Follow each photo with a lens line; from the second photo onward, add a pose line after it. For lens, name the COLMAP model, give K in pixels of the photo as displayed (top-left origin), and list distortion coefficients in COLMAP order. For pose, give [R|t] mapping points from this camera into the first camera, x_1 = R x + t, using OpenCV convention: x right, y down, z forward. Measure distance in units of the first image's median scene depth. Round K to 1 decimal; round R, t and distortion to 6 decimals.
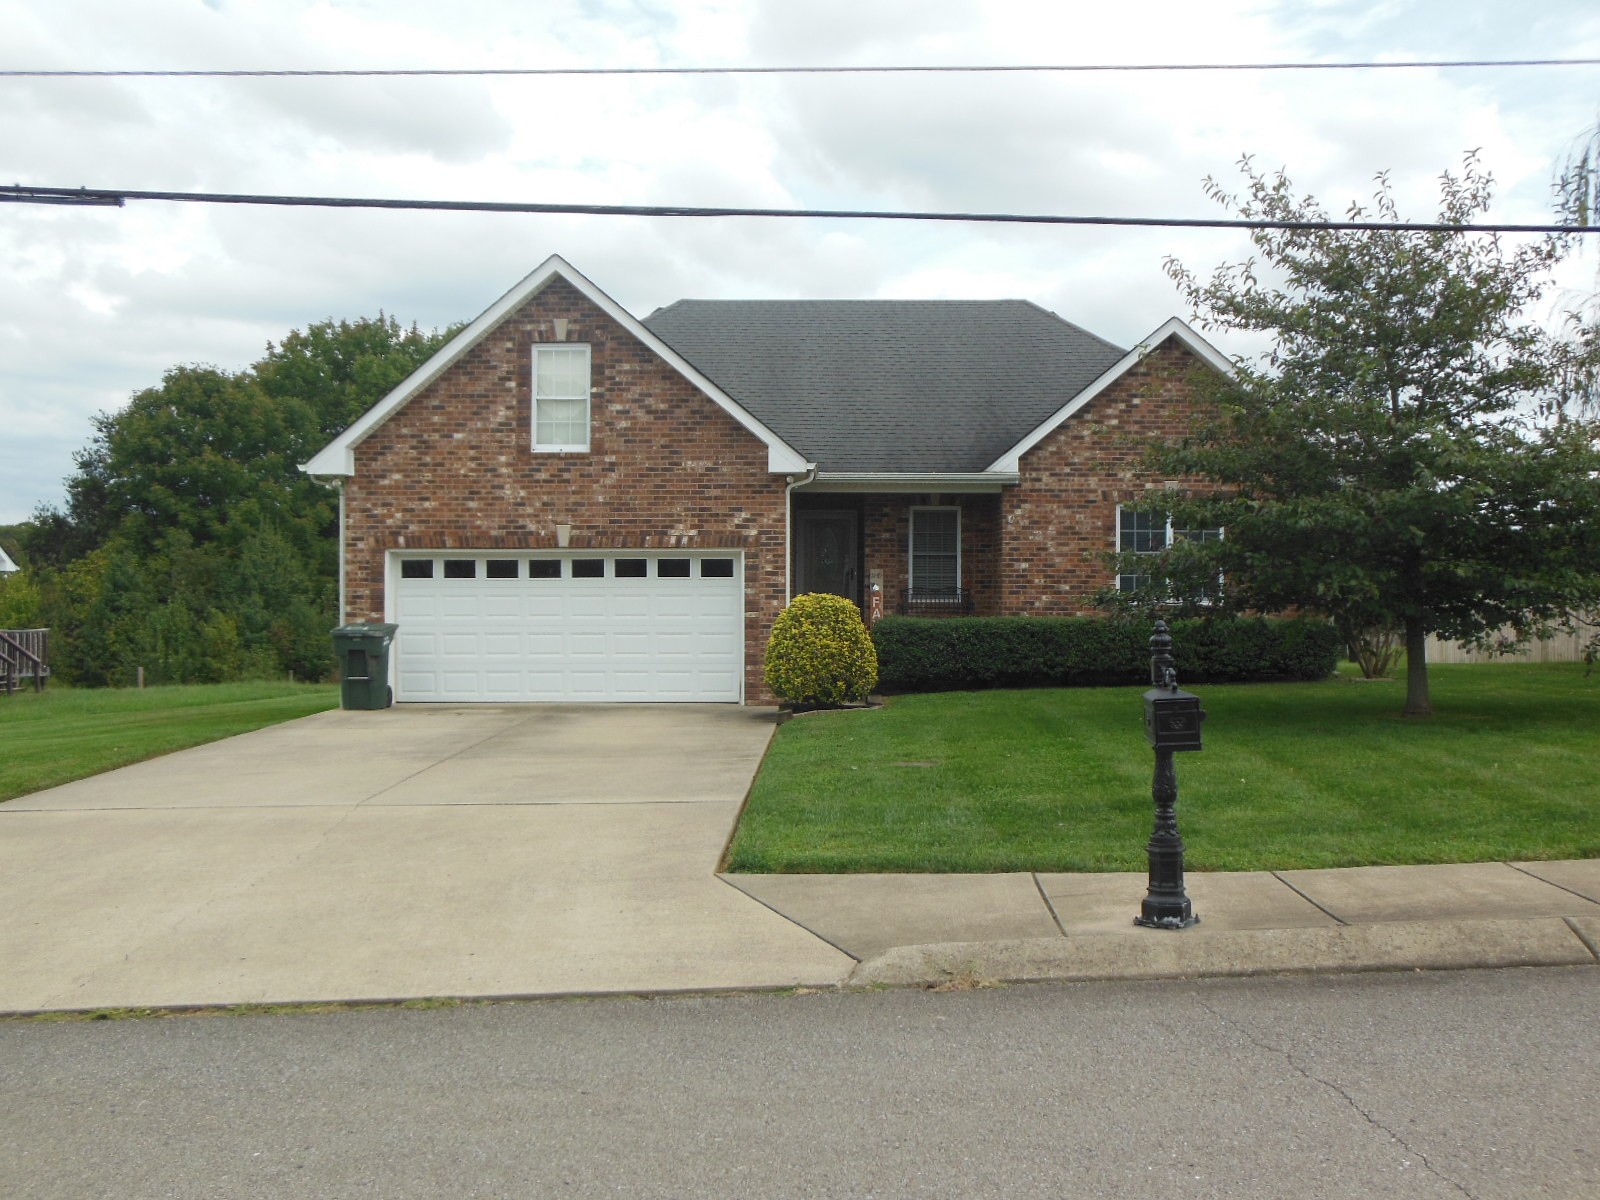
lens RADIAL K [[1191.1, 0, 811.4], [0, 1191.1, 599.7], [0, 0, 1]] dist [-0.056829, 0.057932]
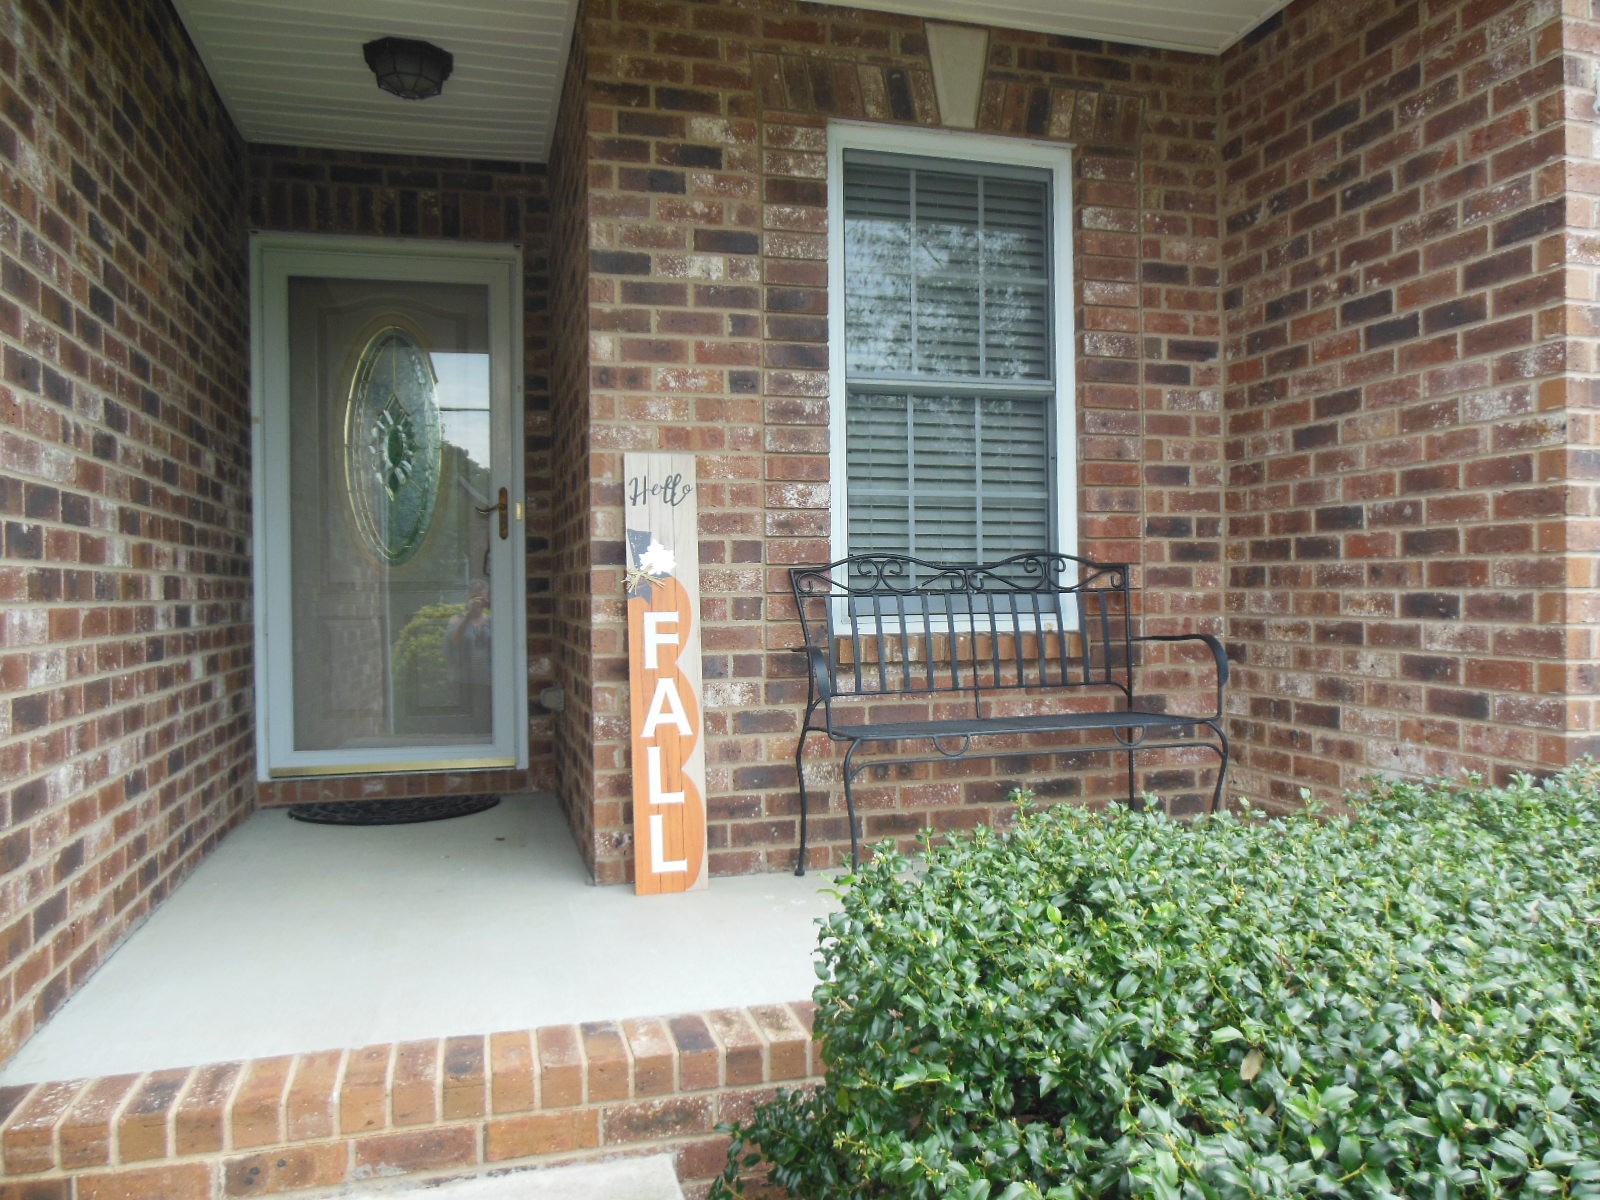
lens RADIAL K [[1191.1, 0, 802.9], [0, 1191.1, 606.8], [0, 0, 1]] dist [-0.056829, 0.057932]
pose [[0.955729, -0.017777, 0.293711, 0.025945], [0.013412, 0.999768, 0.016870, -0.006348], [-0.293943, -0.012184, 0.955745, 0.937807]]
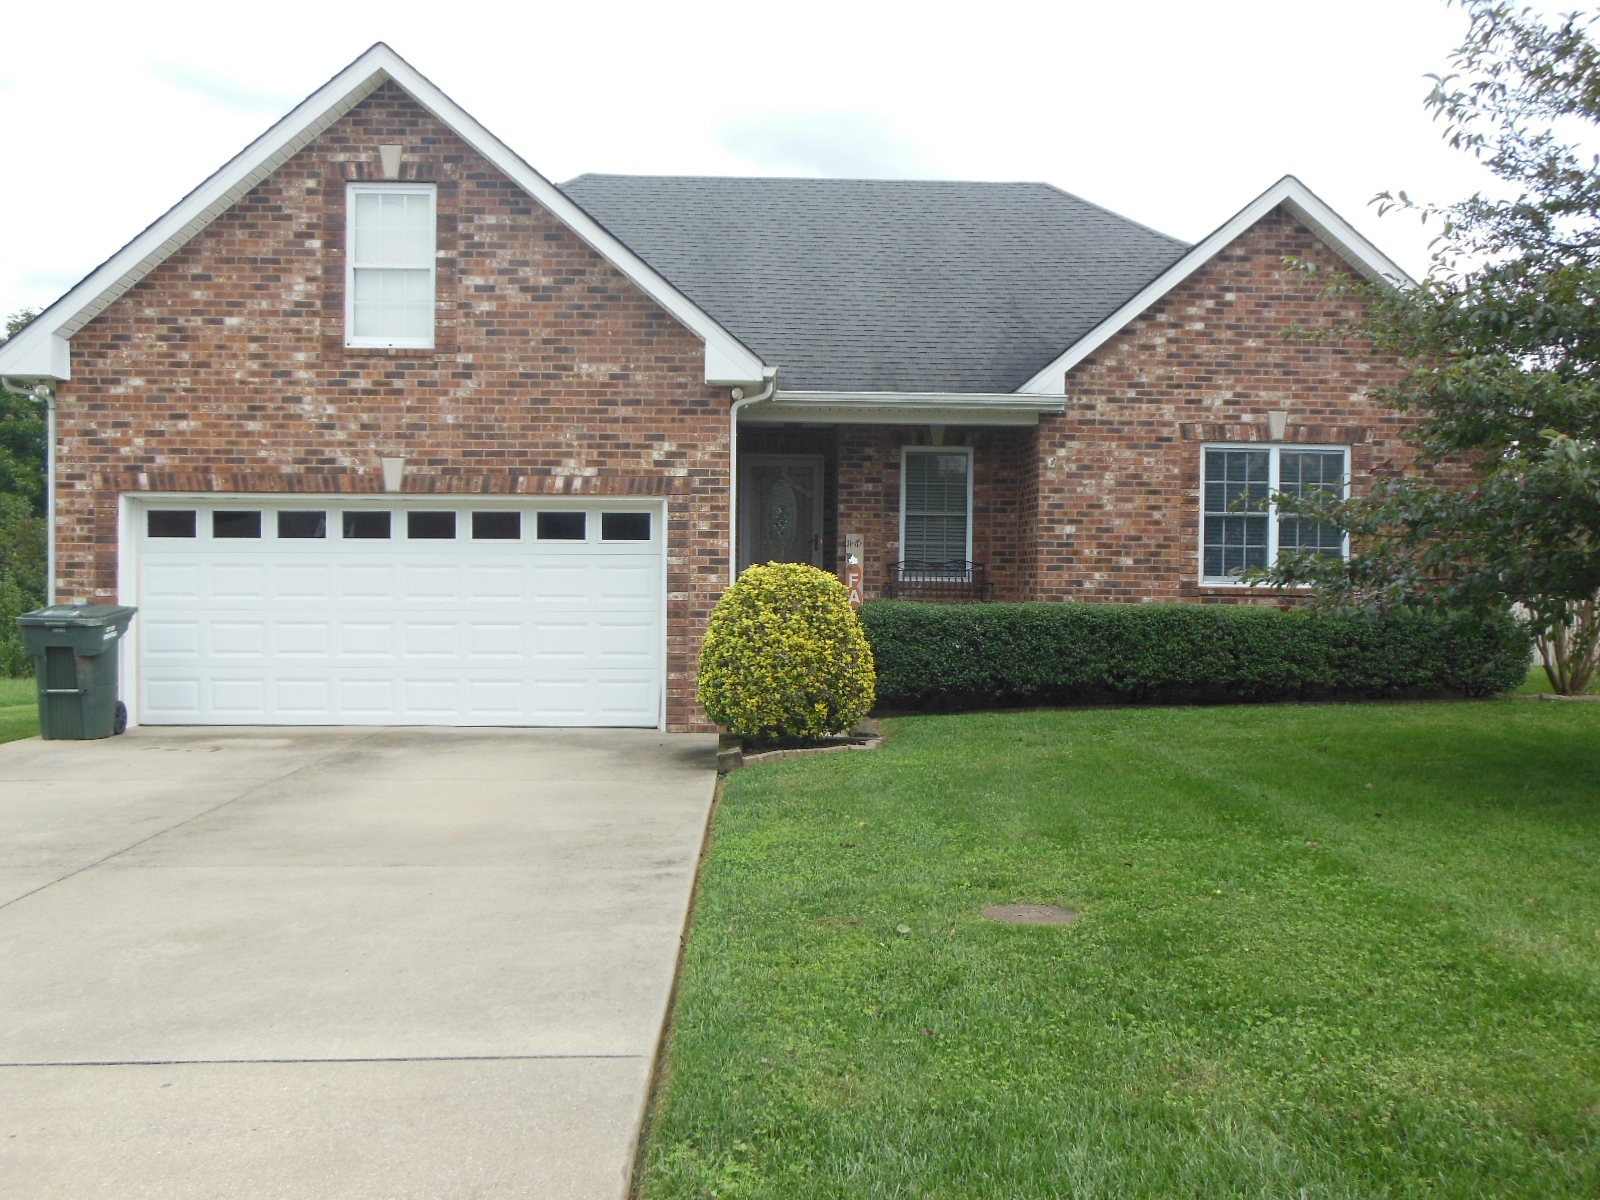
lens RADIAL K [[1191.1, 0, 785.7], [0, 1191.1, 606.5], [0, 0, 1]] dist [-0.056829, 0.057932]
pose [[0.999123, 0.007272, 0.041226, -0.017282], [-0.007991, 0.999818, 0.017312, 0.006213], [-0.041093, -0.017626, 0.999000, 0.332286]]
